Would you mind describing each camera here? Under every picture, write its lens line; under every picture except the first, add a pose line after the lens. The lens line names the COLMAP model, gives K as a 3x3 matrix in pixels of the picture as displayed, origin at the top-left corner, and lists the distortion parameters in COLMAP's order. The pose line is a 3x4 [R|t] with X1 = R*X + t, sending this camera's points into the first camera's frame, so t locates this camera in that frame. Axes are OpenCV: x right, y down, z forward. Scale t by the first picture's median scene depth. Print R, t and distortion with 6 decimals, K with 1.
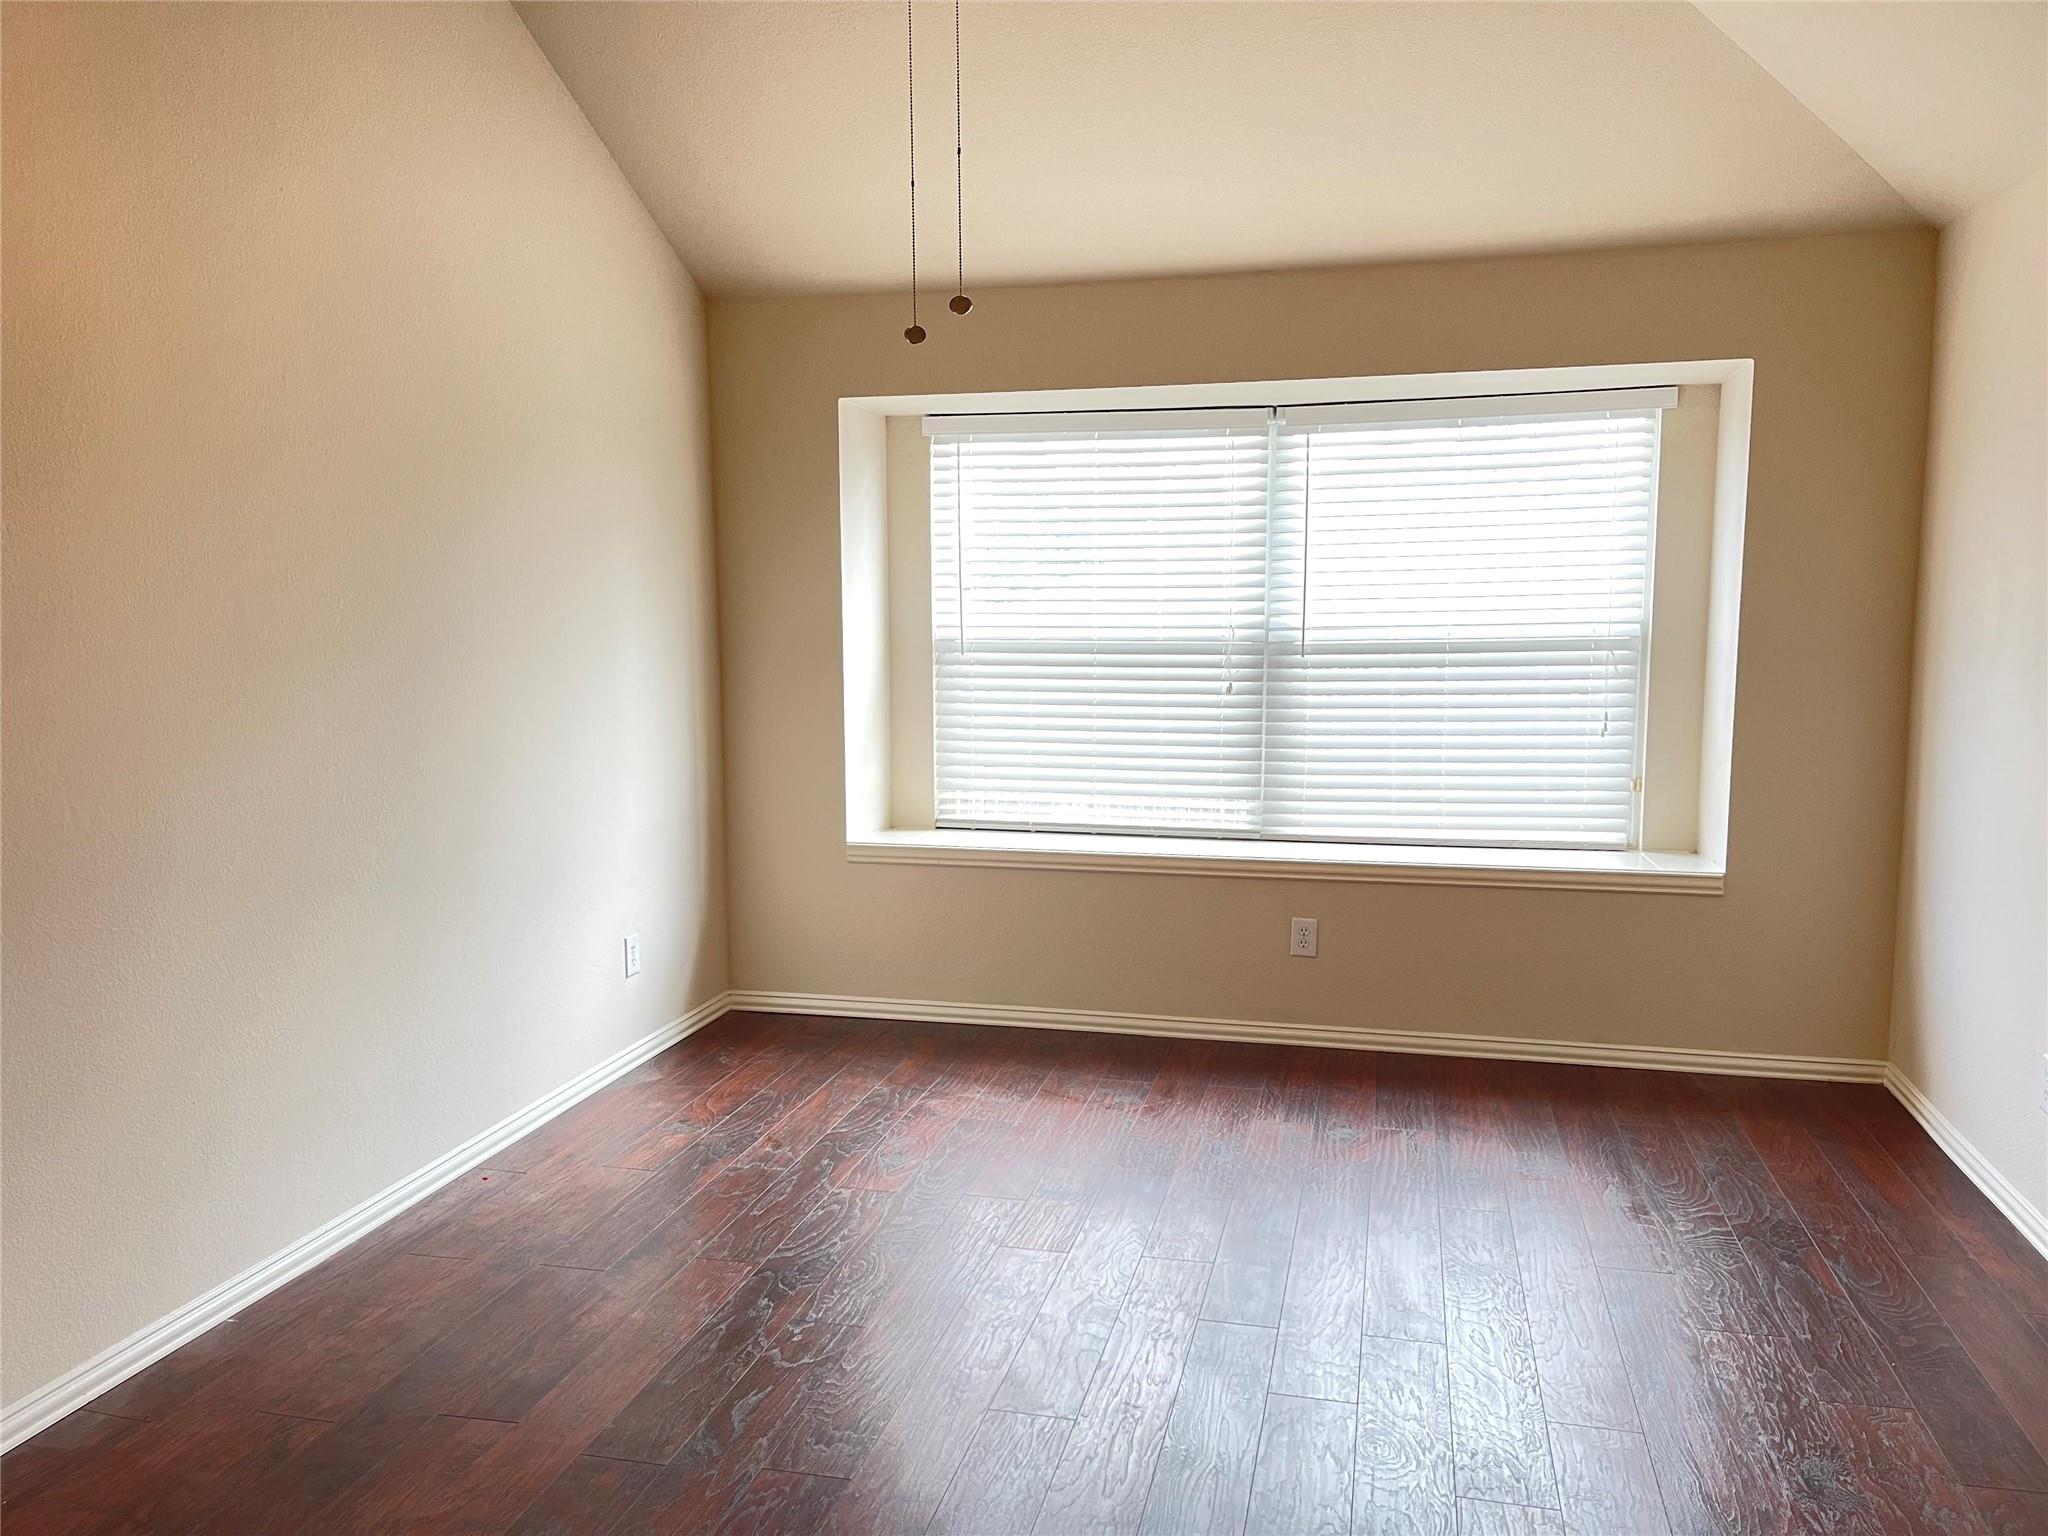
lens RADIAL K [[1546.3, 0, 1012.9], [0, 1546.3, 773.2], [0, 0, 1]] dist [0.065590, -0.077089]
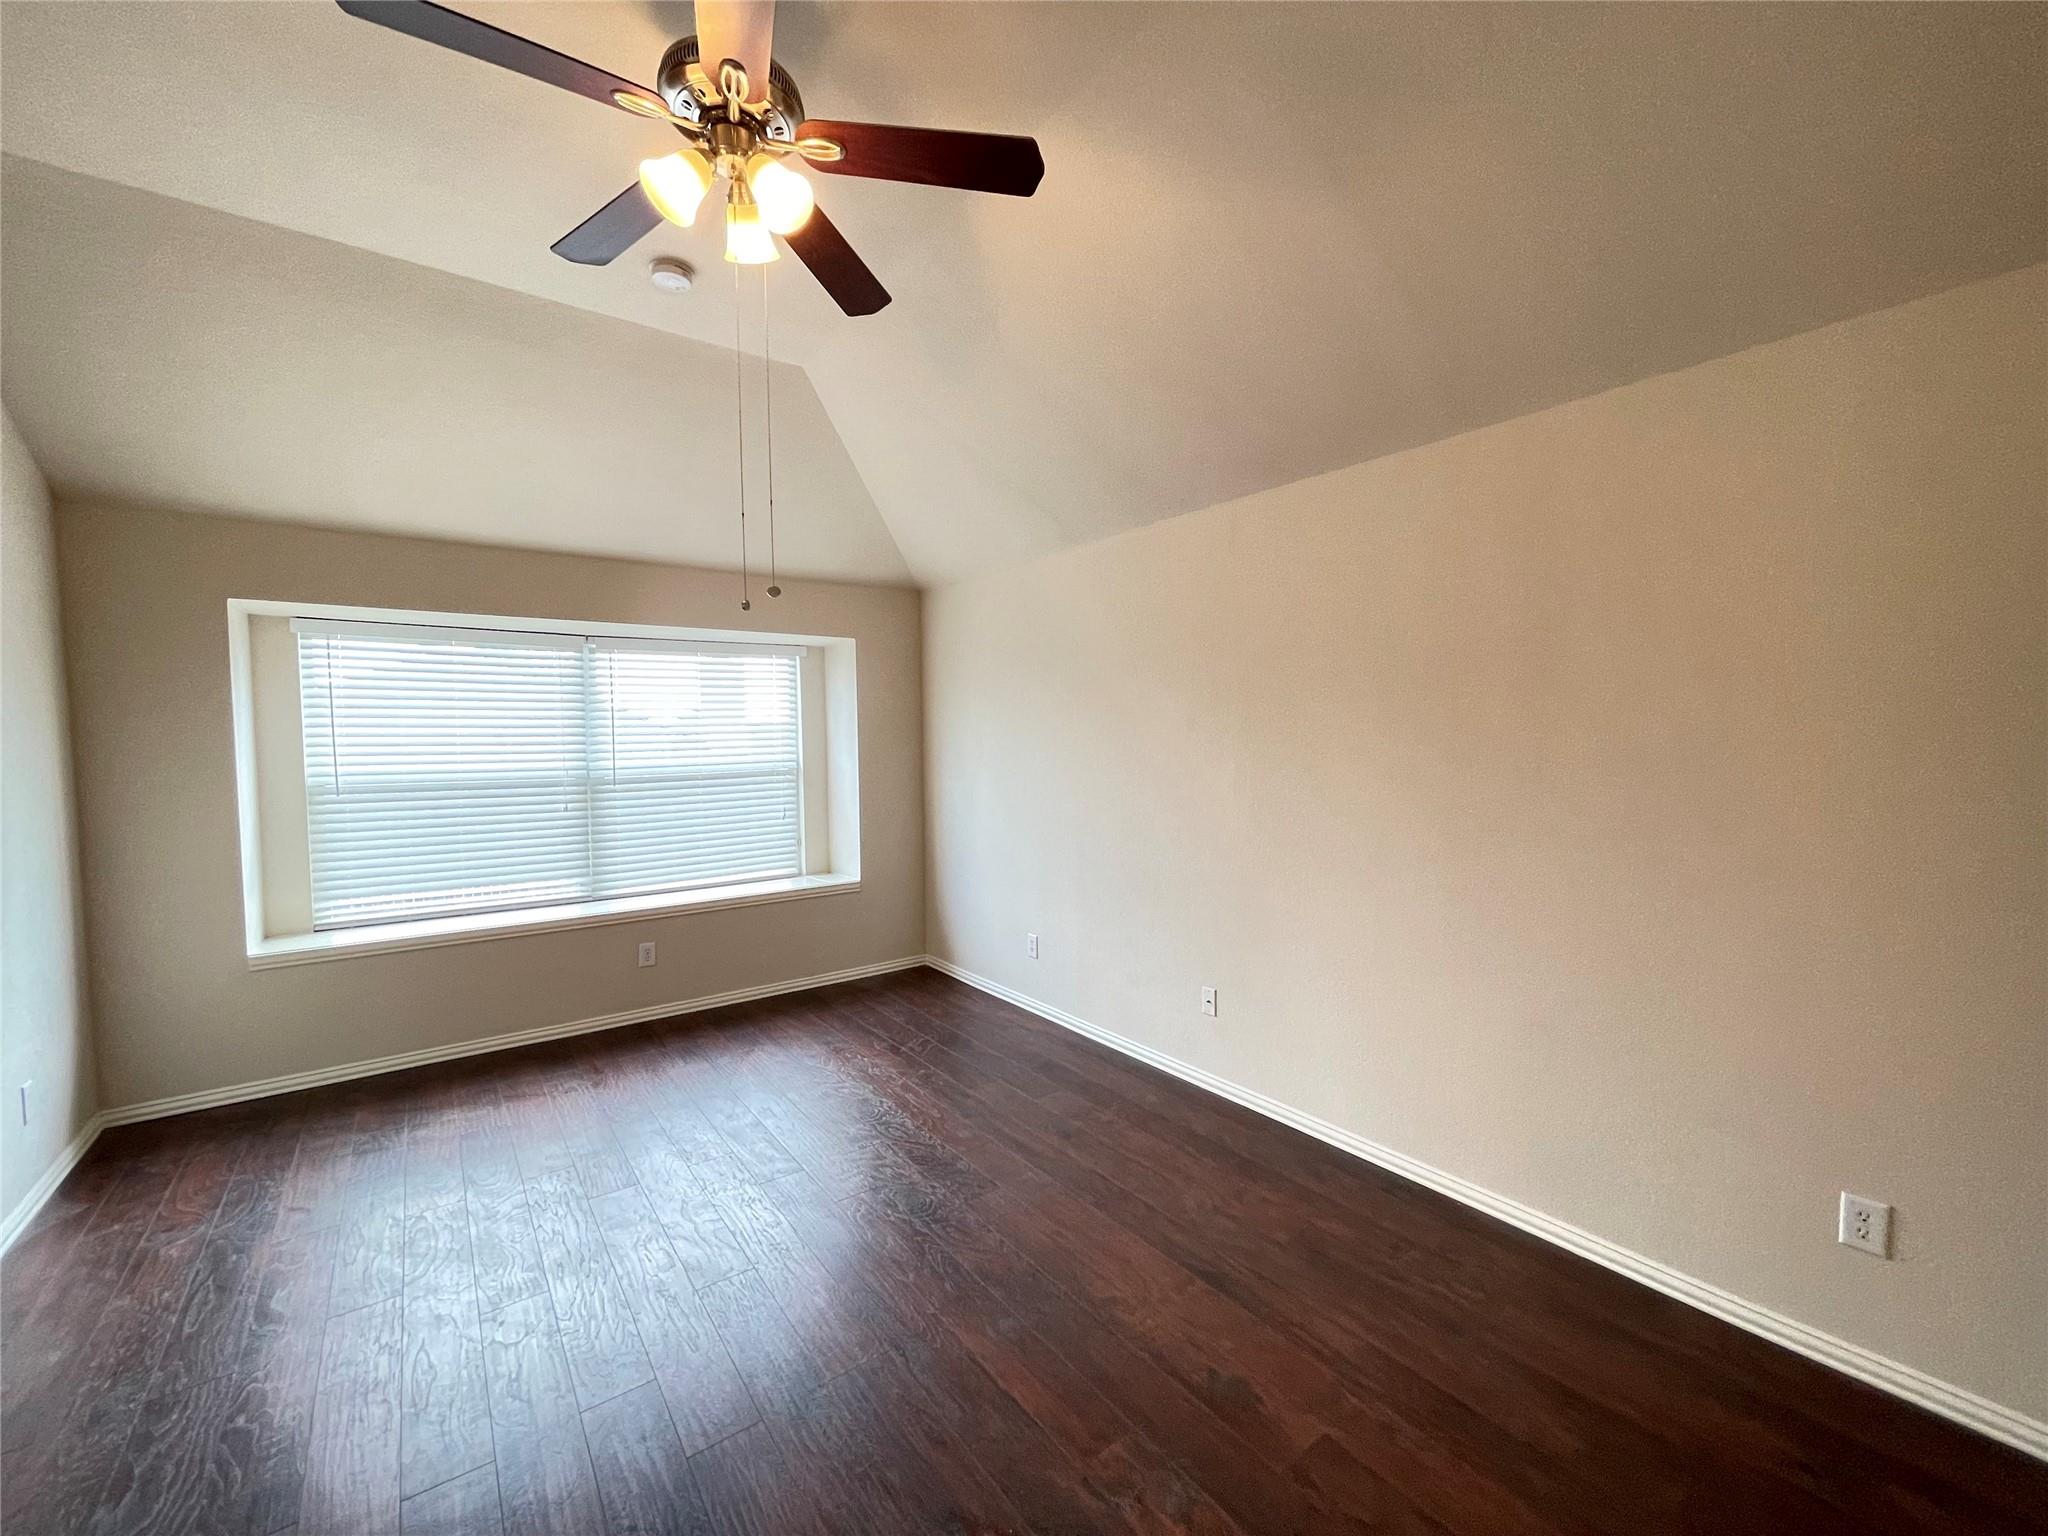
lens RADIAL K [[828.3, 0, 1032.5], [0, 828.3, 771.5], [0, 0, 1]] dist [-0.003599, 0.000598]
pose [[0.634001, -0.036625, 0.772464, -0.221306], [0.093472, 0.995184, -0.029532, -0.023685], [-0.767662, 0.090927, 0.634371, 0.099120]]
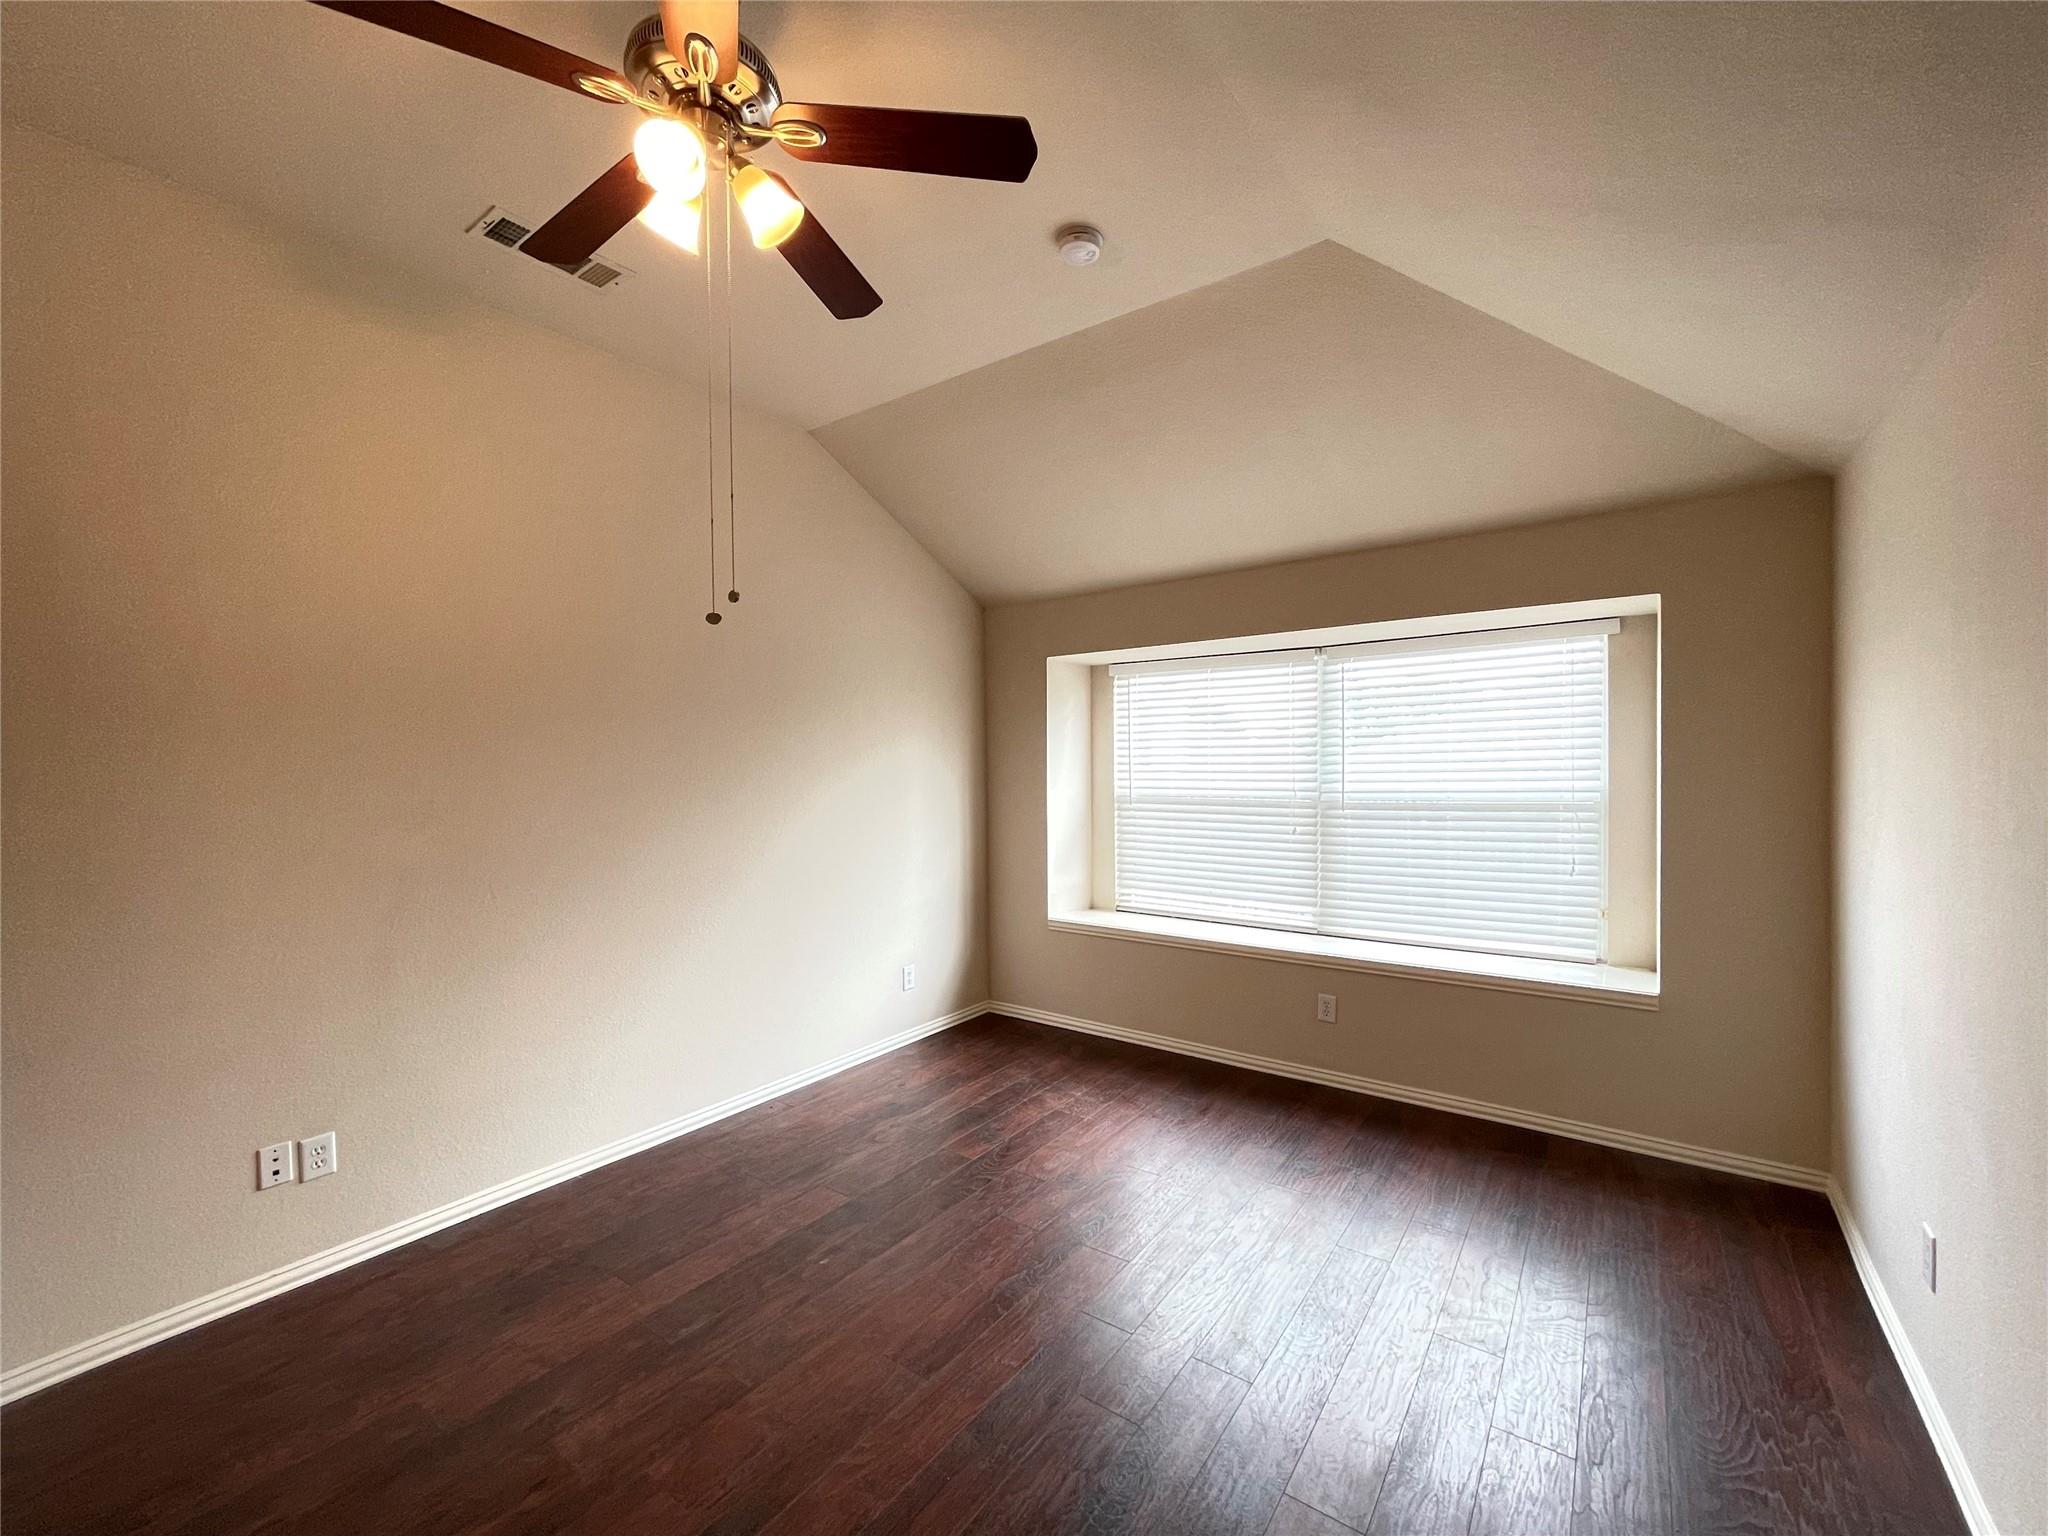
lens RADIAL K [[828.3, 0, 1012.6], [0, 828.3, 763.1], [0, 0, 1]] dist [-0.003599, 0.000598]
pose [[0.923766, -0.005910, -0.382912, 0.206427], [-0.034798, 0.994449, -0.099298, -0.032480], [0.381373, 0.105053, 0.918433, 0.154605]]
